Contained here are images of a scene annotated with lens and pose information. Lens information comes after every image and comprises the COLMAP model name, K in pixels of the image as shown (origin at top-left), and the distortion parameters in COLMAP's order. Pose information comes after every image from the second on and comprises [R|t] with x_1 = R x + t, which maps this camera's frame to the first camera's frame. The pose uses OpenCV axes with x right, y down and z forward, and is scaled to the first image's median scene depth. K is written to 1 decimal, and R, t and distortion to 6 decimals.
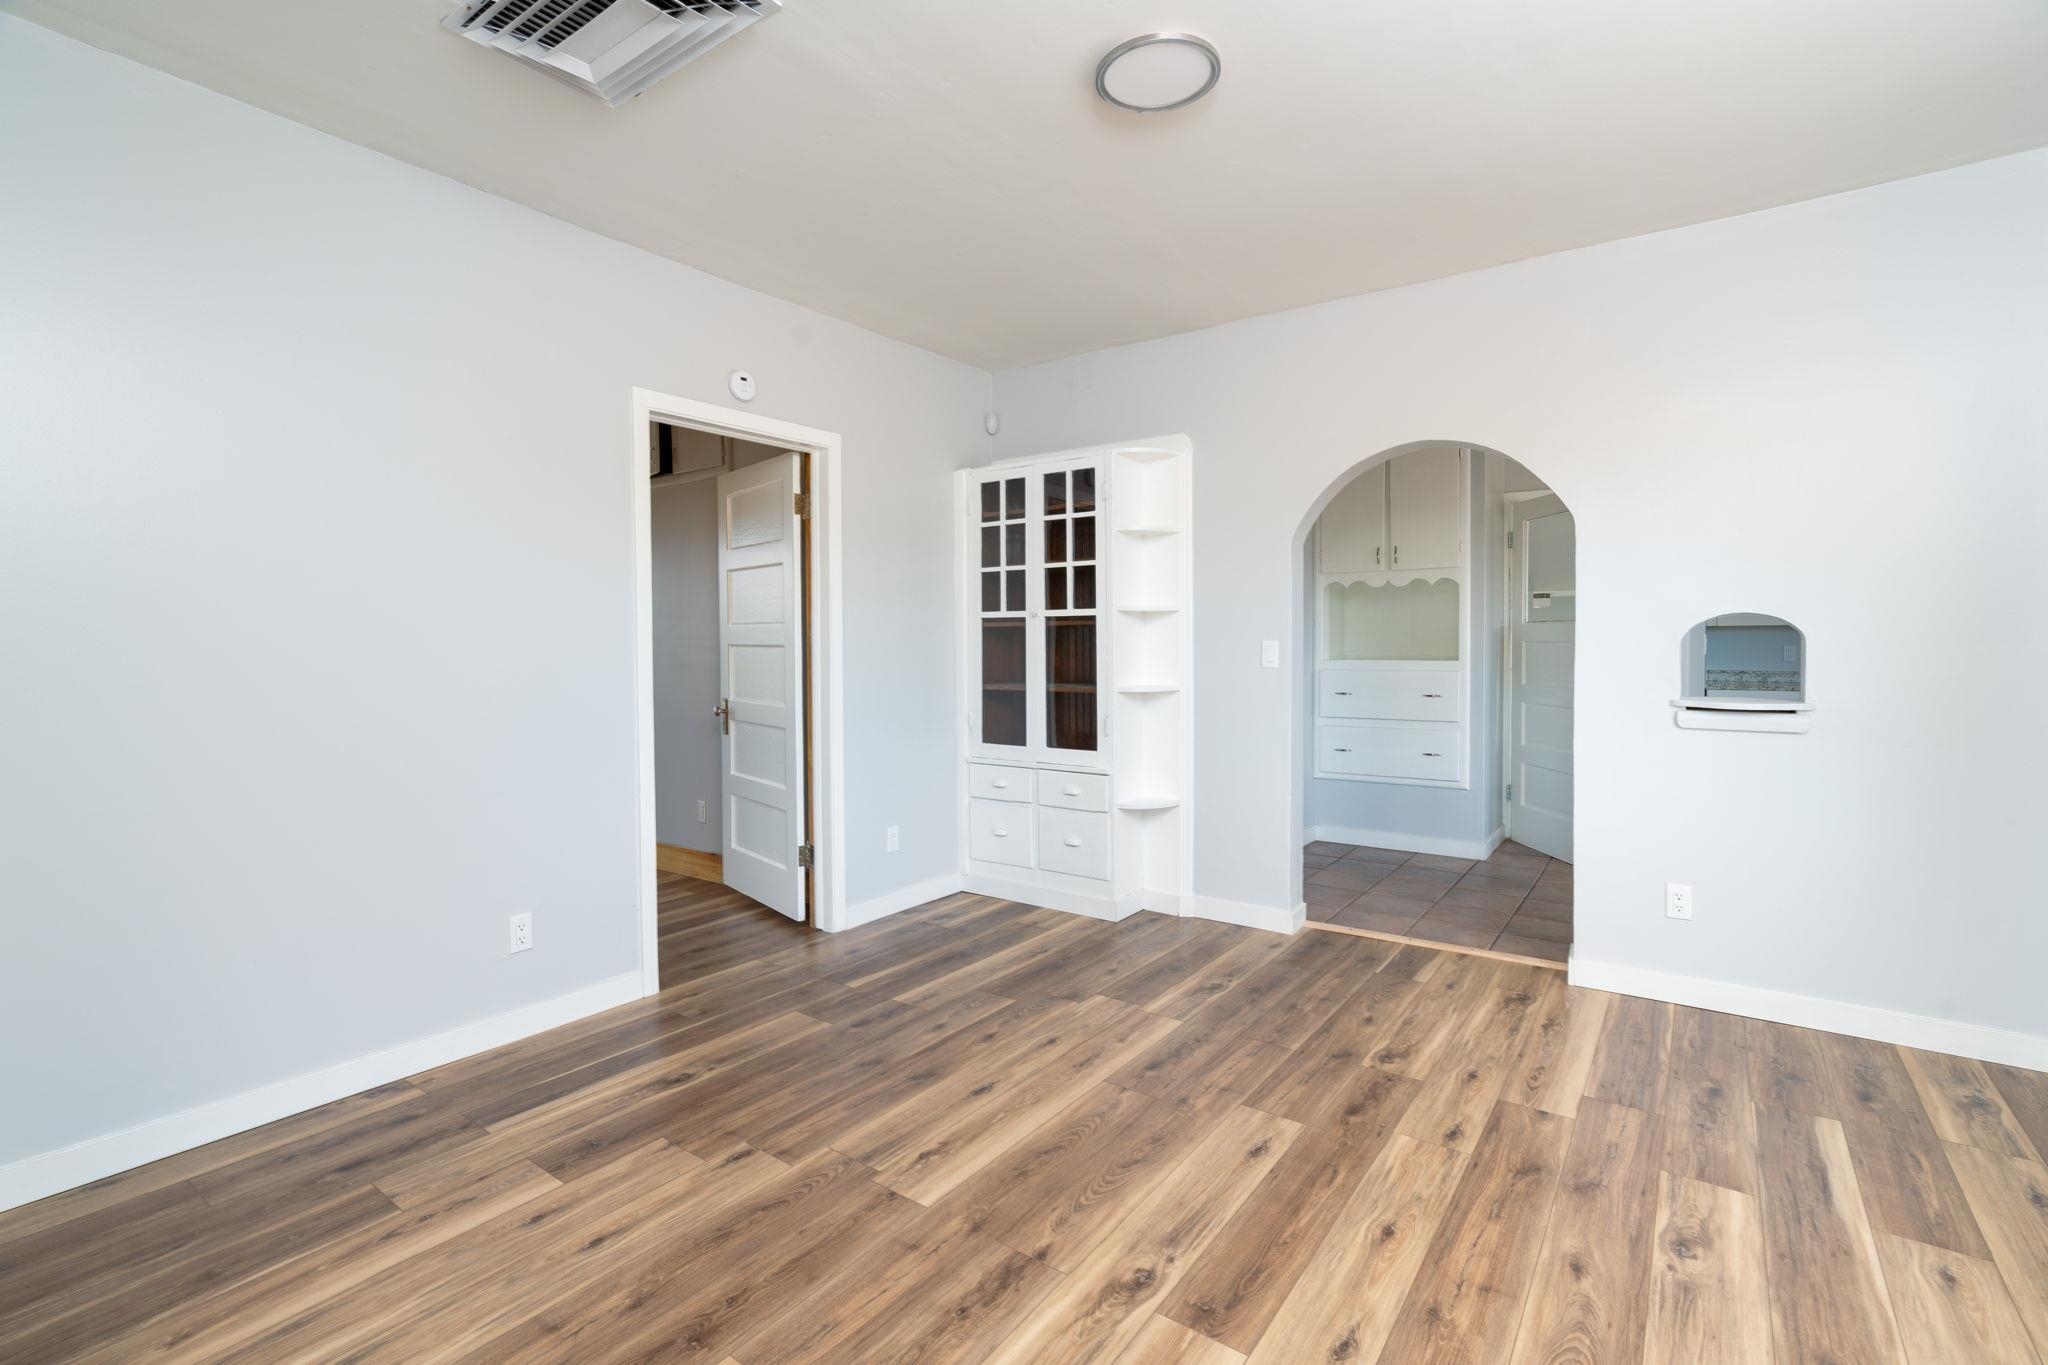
lens RADIAL K [[938.4, 0, 1028.5], [0, 938.4, 660.6], [0, 0, 1]] dist [0.010310, -0.000347]
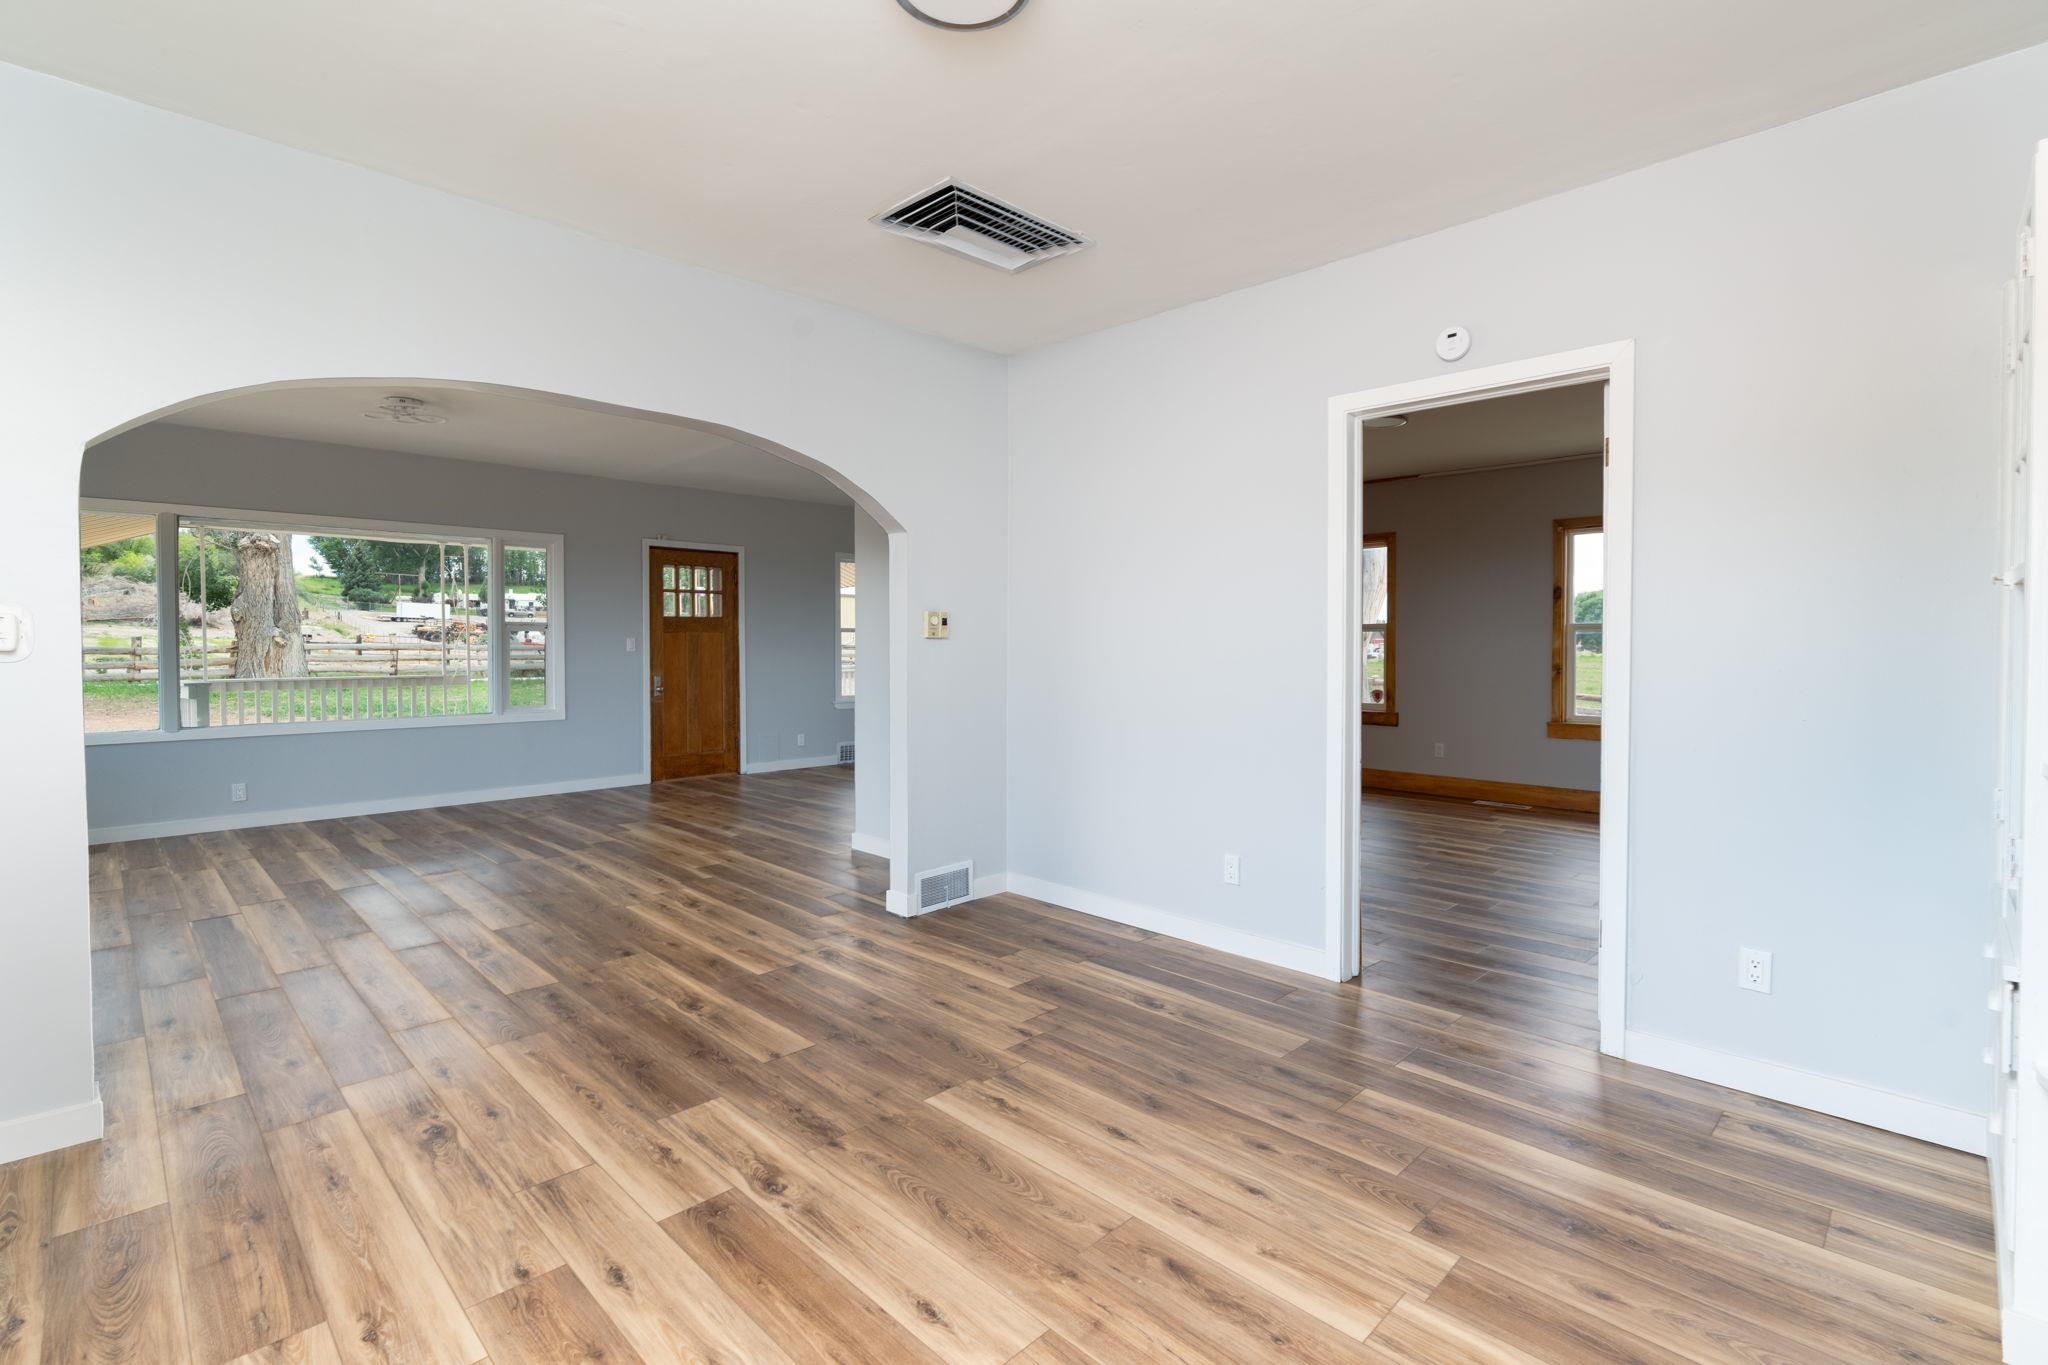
lens RADIAL K [[938.4, 0, 1027.2], [0, 938.4, 674.2], [0, 0, 1]] dist [0.010310, -0.000347]
pose [[-0.157901, 0.035715, -0.986809, 0.632512], [-0.013011, 0.999184, 0.038245, -0.018616], [0.987369, 0.018878, -0.157308, 0.775664]]
